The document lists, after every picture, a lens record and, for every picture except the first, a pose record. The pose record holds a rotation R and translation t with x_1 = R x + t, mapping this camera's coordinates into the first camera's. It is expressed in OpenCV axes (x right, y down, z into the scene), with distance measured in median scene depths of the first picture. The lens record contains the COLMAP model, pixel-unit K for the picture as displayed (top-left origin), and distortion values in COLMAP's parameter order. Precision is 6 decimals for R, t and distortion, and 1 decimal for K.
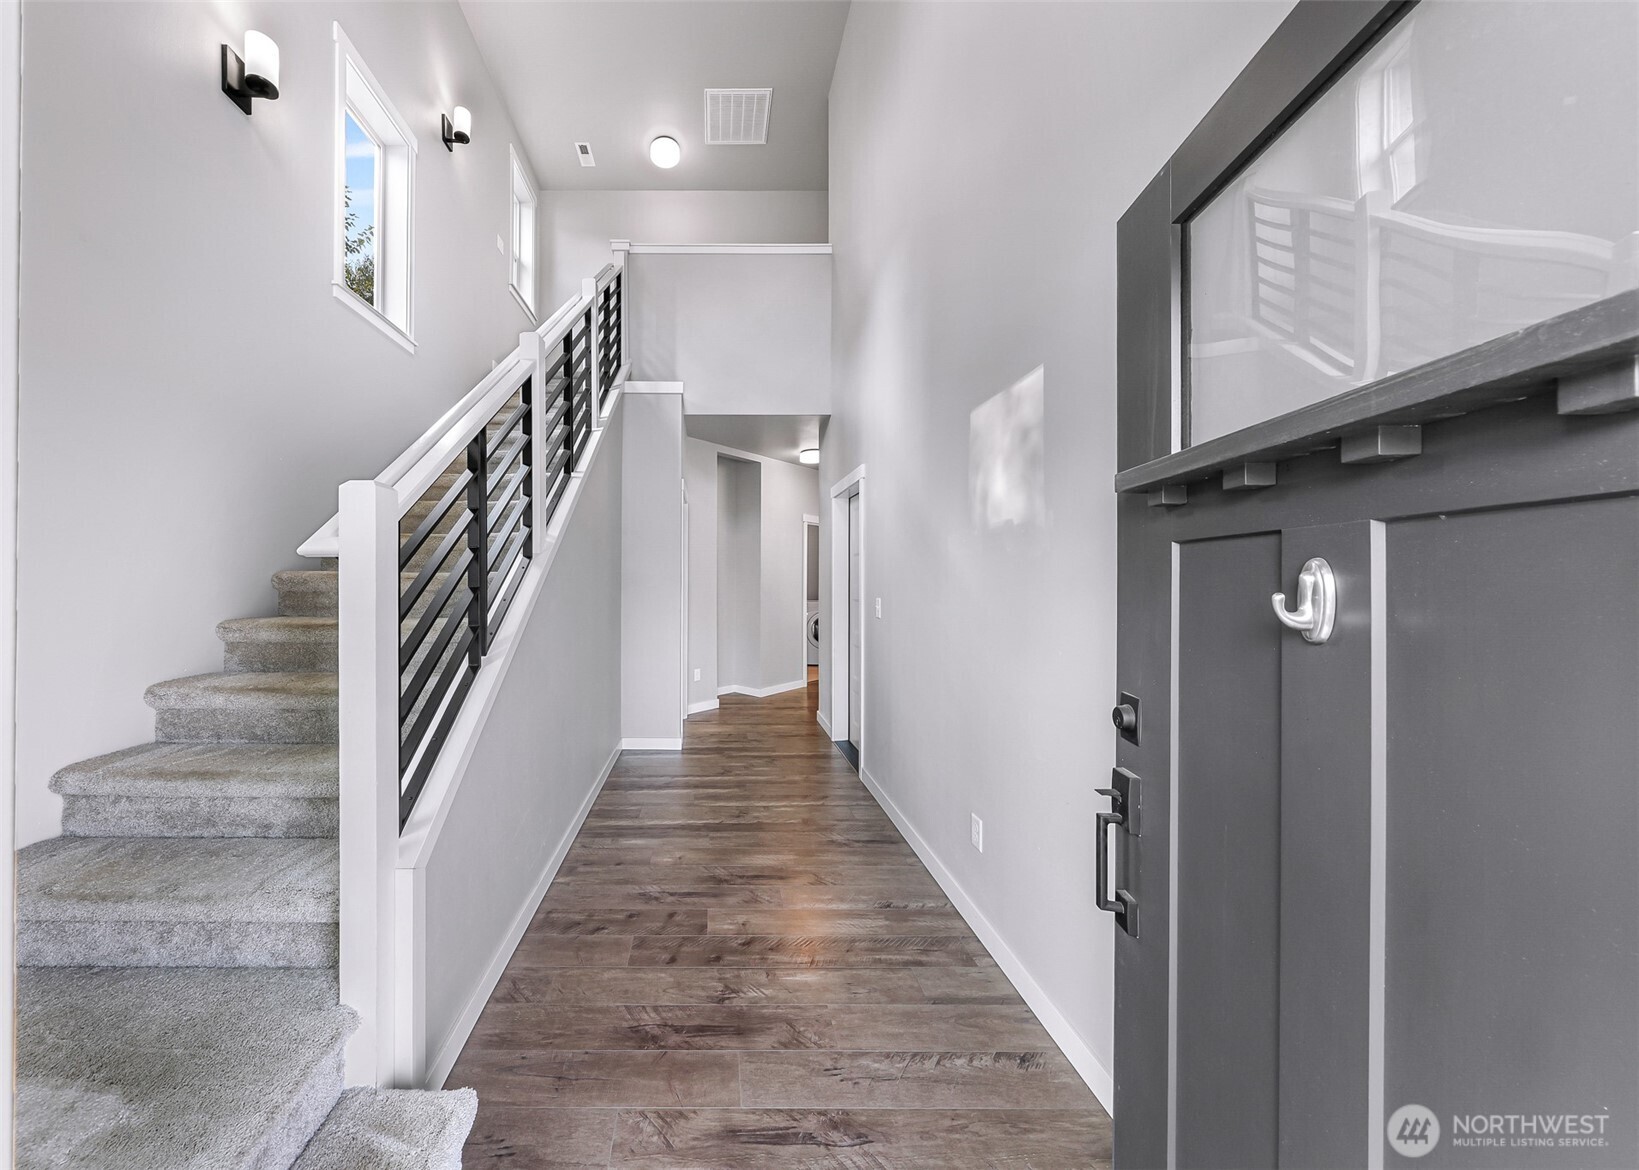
lens RADIAL K [[551.0, 0, 745.7], [0, 551.0, 584.4], [0, 0, 1]] dist [-0.003202, 0.000220]
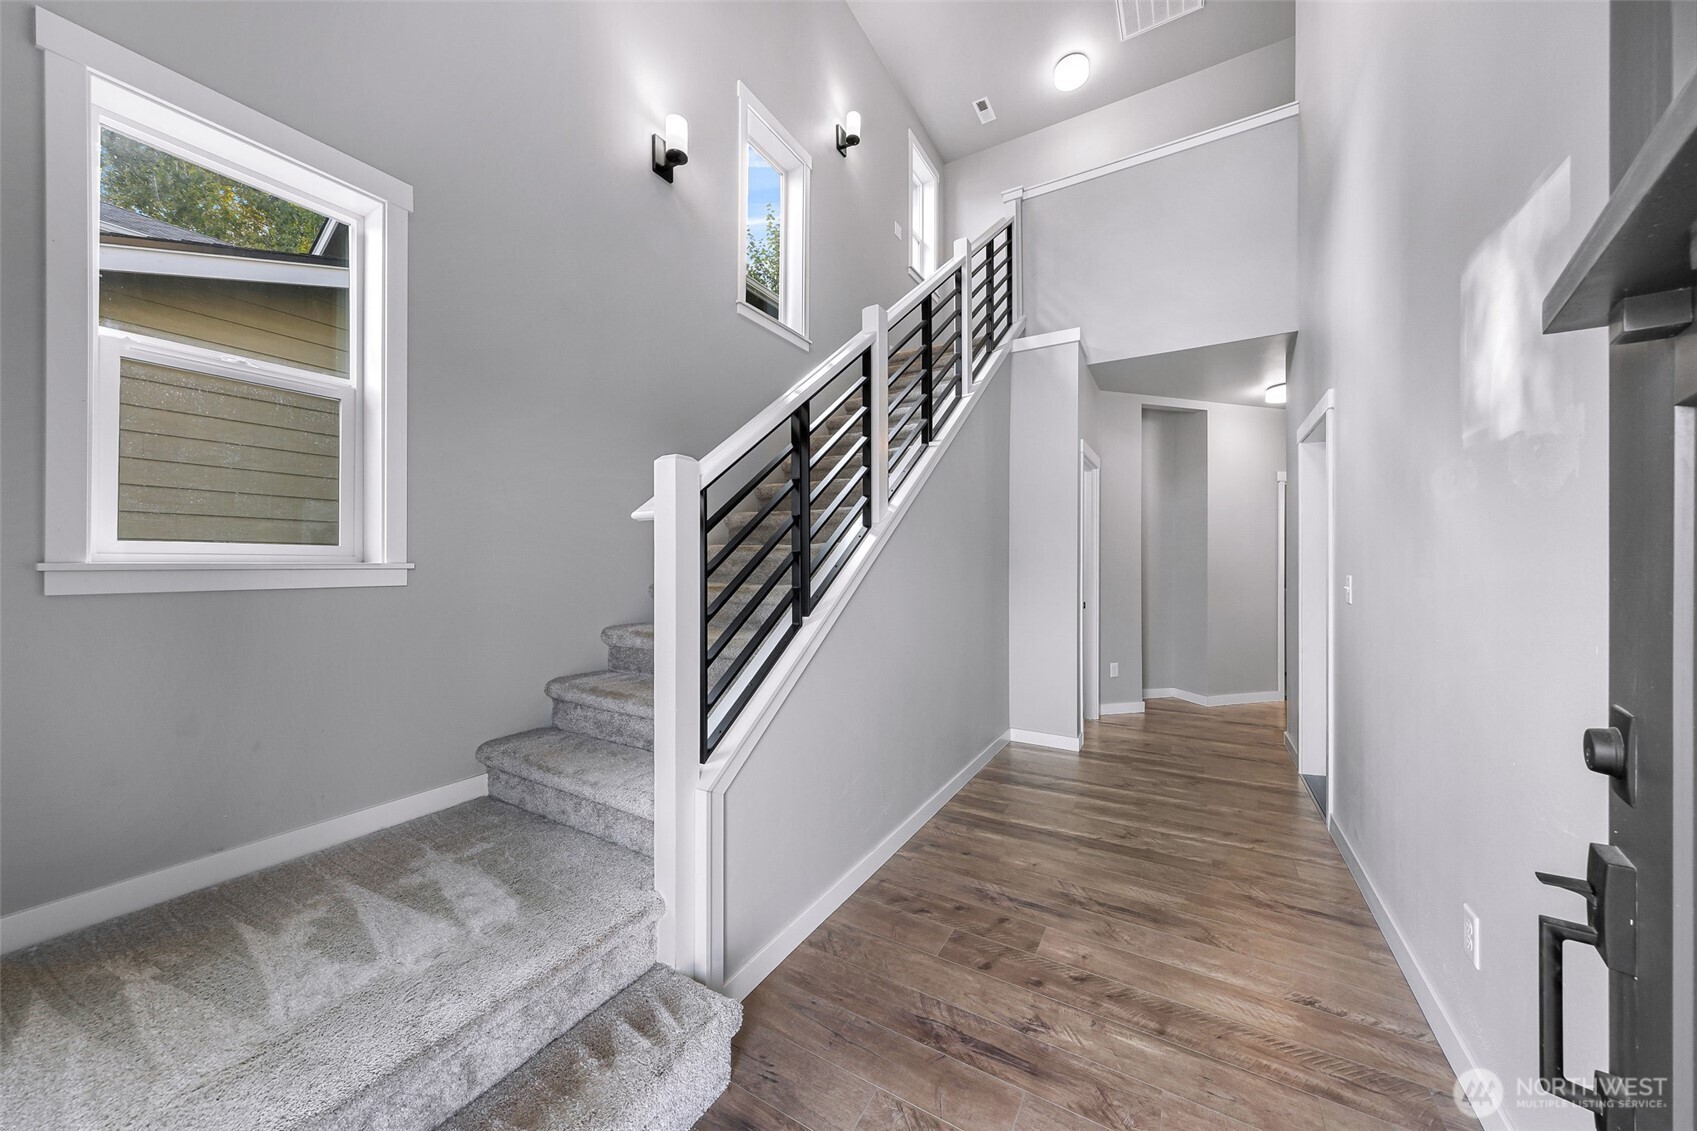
lens RADIAL K [[587.1, 0, 846.9], [0, 587.1, 564.4], [0, 0, 1]] dist [-0.000374, -0.000065]
pose [[0.858668, -0.000221, -0.512532, 0.134844], [-0.000990, 0.999997, -0.002090, 0.024389], [0.512531, 0.002302, 0.858666, 0.050606]]
